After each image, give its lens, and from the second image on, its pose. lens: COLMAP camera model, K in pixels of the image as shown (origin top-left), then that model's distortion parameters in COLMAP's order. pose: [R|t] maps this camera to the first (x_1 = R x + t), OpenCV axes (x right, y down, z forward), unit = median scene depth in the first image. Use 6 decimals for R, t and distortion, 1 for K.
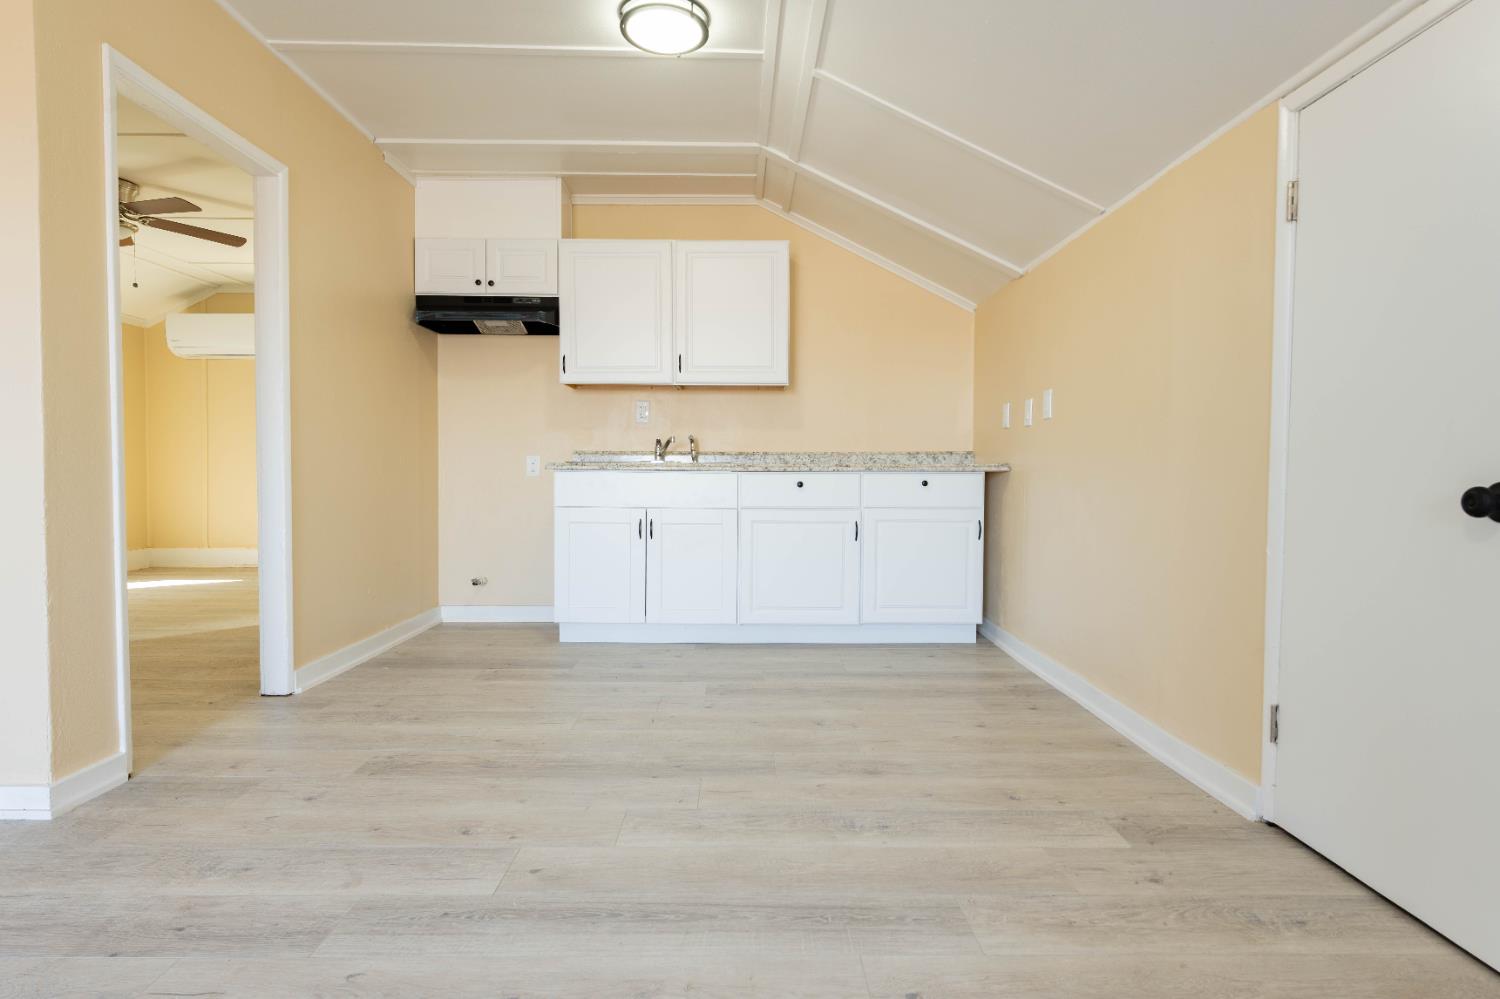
lens RADIAL K [[783.1, 0, 754.1], [0, 783.1, 498.0], [0, 0, 1]] dist [0.006012, 0.000293]
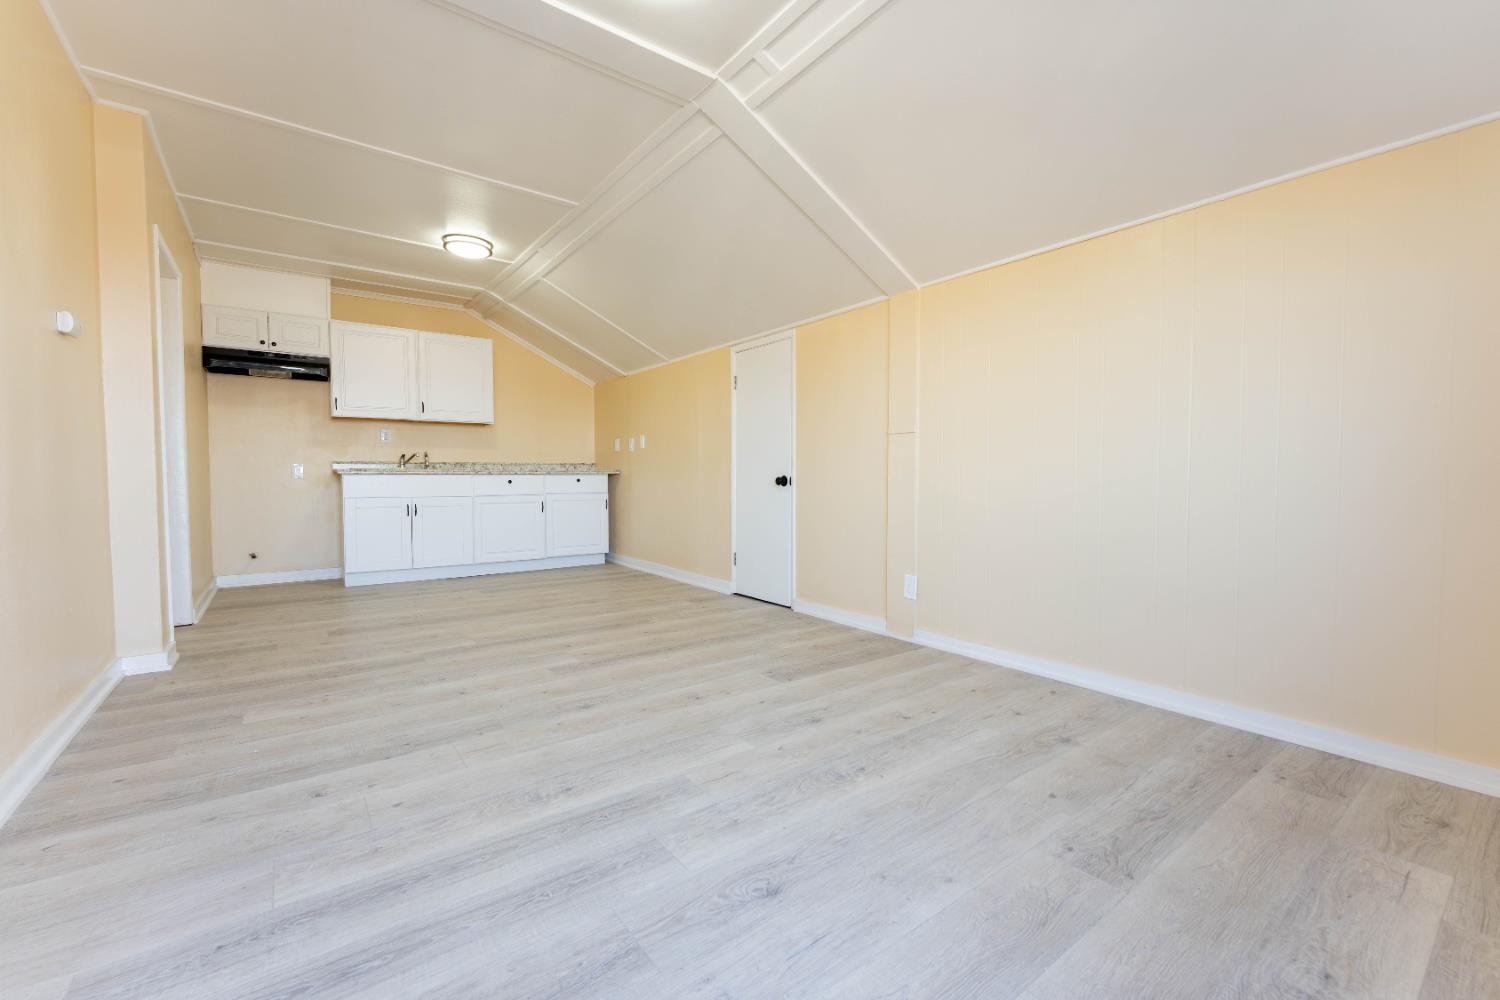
lens RADIAL K [[625.7, 0, 747.6], [0, 625.7, 496.2], [0, 0, 1]] dist [-0.004153, -0.000516]
pose [[0.817727, -0.024473, 0.575086, -0.291491], [0.024073, 0.999676, 0.008311, 0.015208], [-0.575103, 0.007048, 0.818051, -0.430190]]
